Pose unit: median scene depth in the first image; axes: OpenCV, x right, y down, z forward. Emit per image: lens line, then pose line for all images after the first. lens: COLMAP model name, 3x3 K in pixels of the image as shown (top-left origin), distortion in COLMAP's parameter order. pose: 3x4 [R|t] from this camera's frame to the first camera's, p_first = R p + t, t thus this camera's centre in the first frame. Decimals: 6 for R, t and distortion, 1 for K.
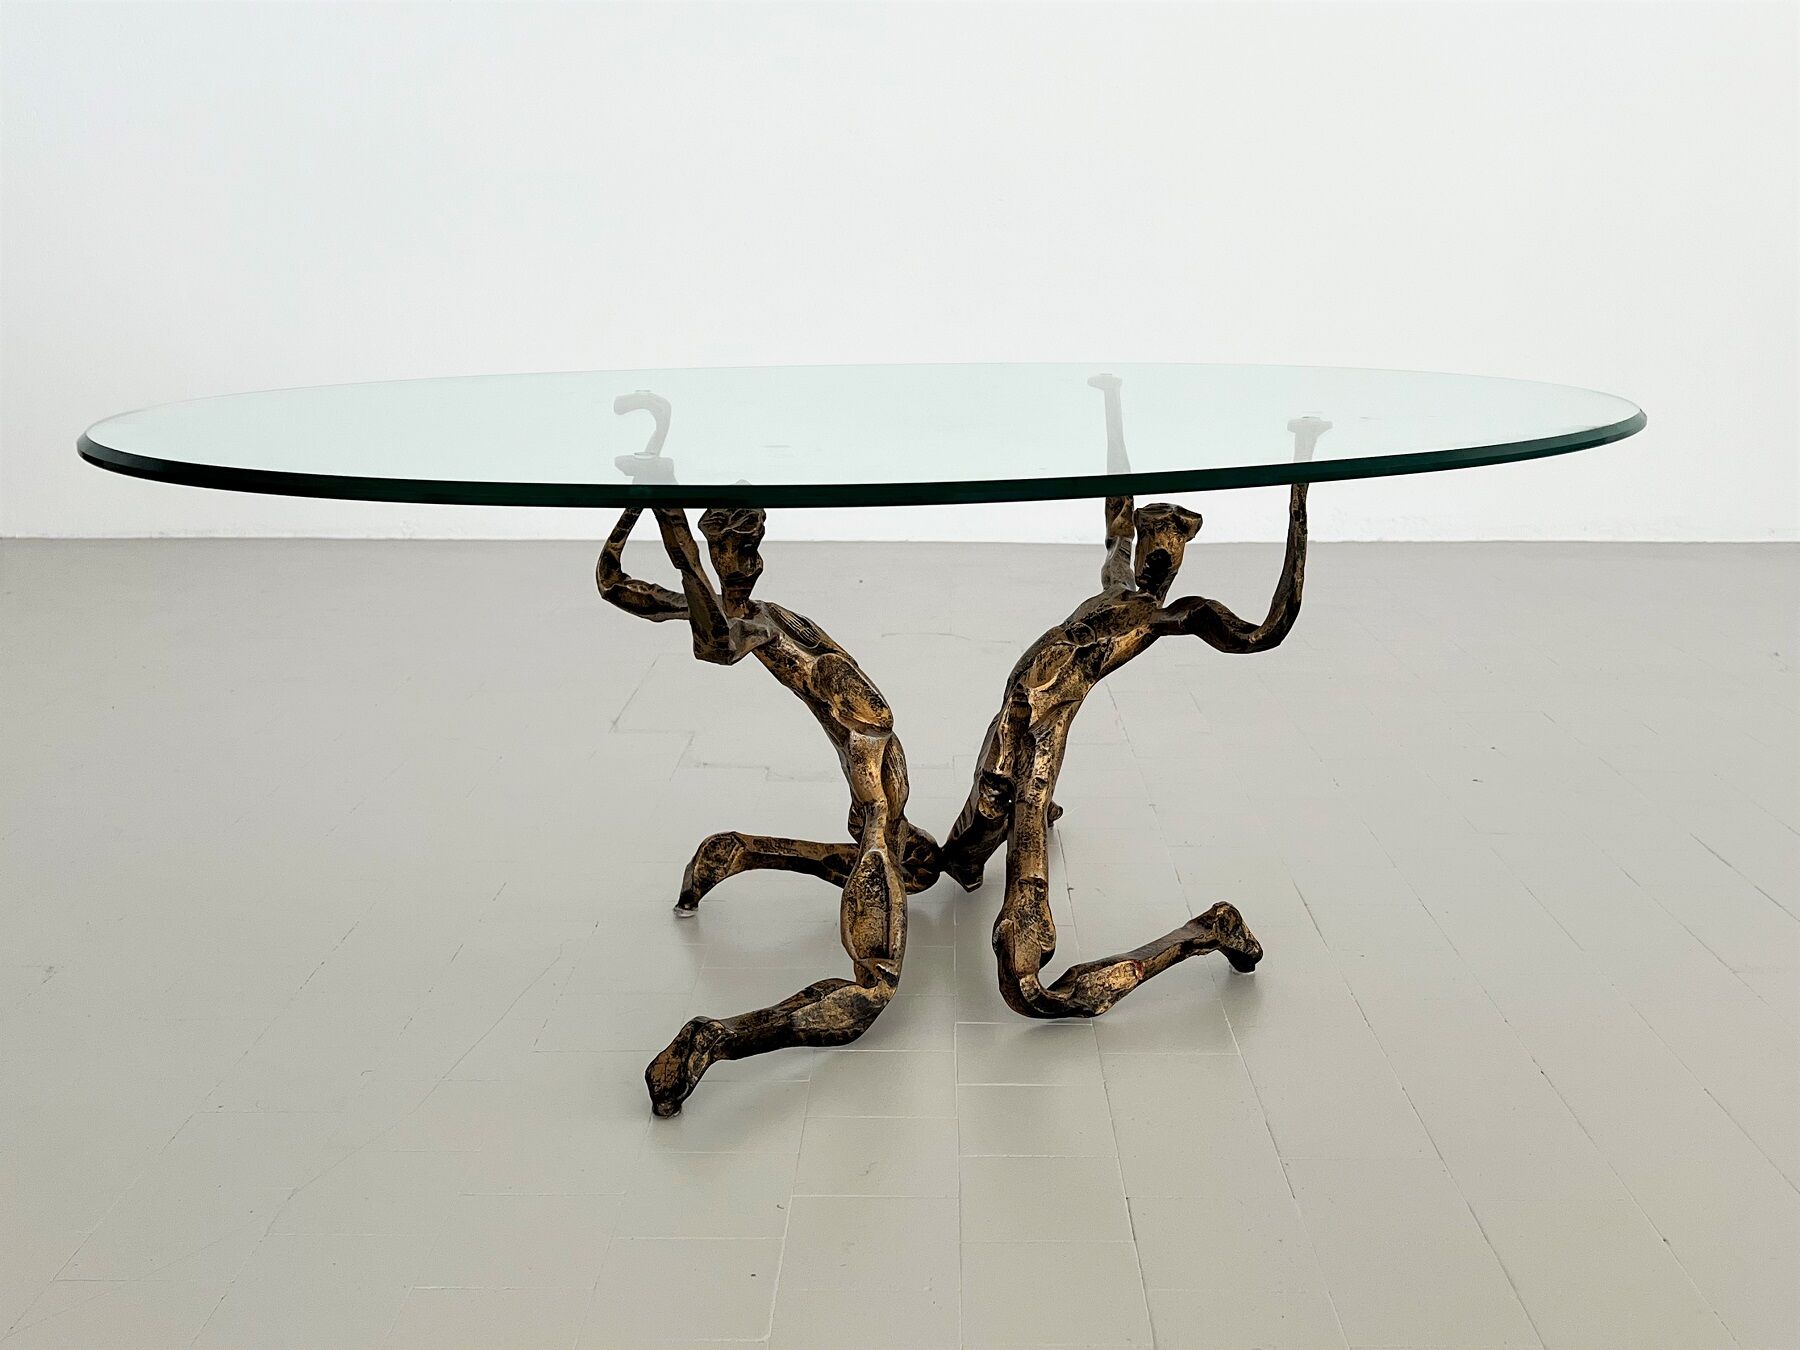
lens RADIAL K [[1880.7, 0, 919.6], [0, 1880.7, 601.0], [0, 0, 1]] dist [0.051042, 0.000000]
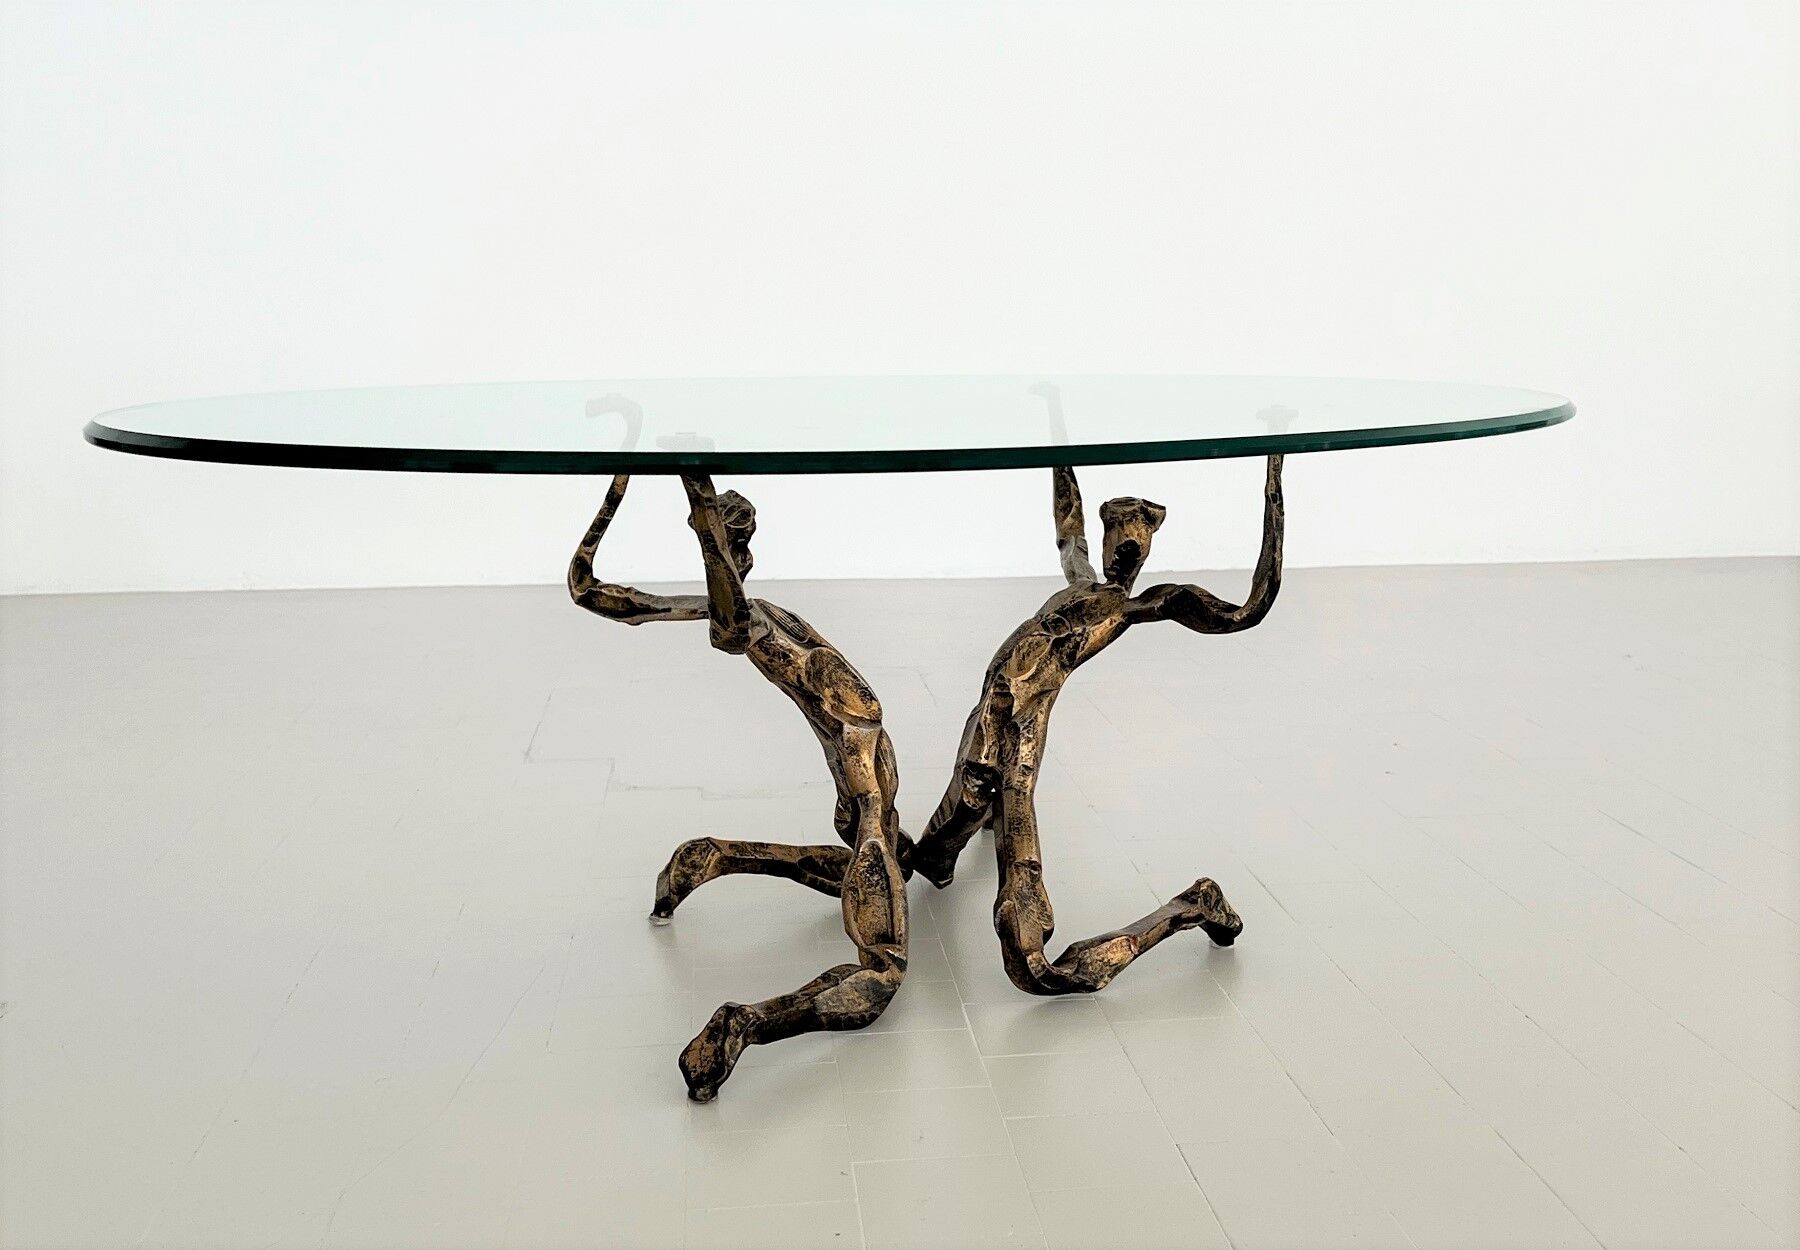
lens RADIAL K [[1905.9, 0, 955.0], [0, 1905.9, 620.0], [0, 0, 1]] dist [0.045735, 0.000000]
pose [[0.990663, -0.026787, 0.133675, -0.111258], [0.030319, 0.999241, -0.024459, 0.039990], [-0.132918, 0.028284, 0.990723, -0.022580]]
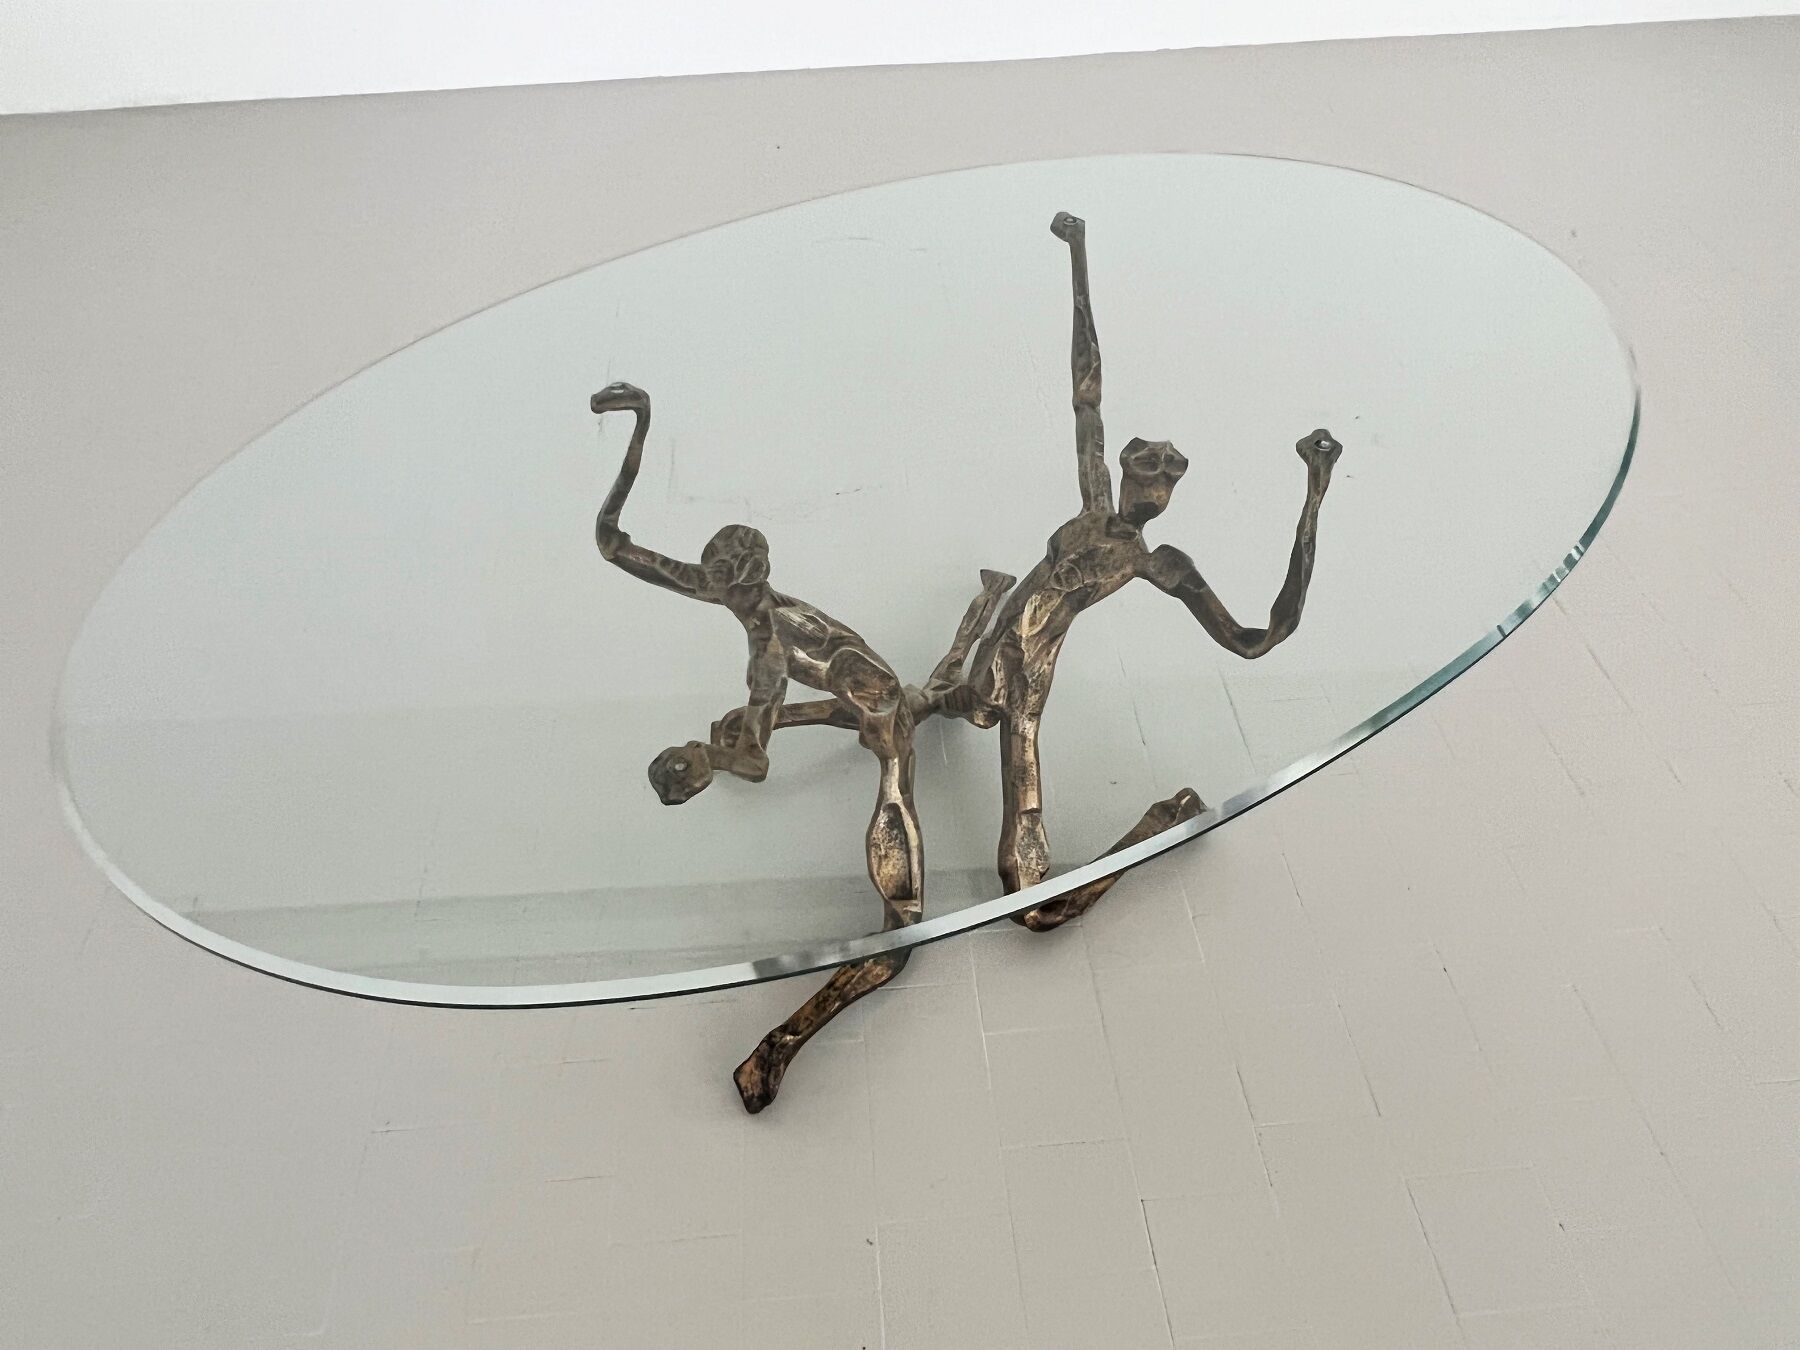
lens RADIAL K [[1290.1, 0, 867.6], [0, 1290.1, 669.7], [0, 0, 1]] dist [-0.027635, -0.000005]
pose [[0.996343, -0.080065, 0.029824, -0.054193], [0.049928, 0.828866, 0.557214, -0.360120], [-0.069334, -0.553688, 0.829833, 0.391304]]
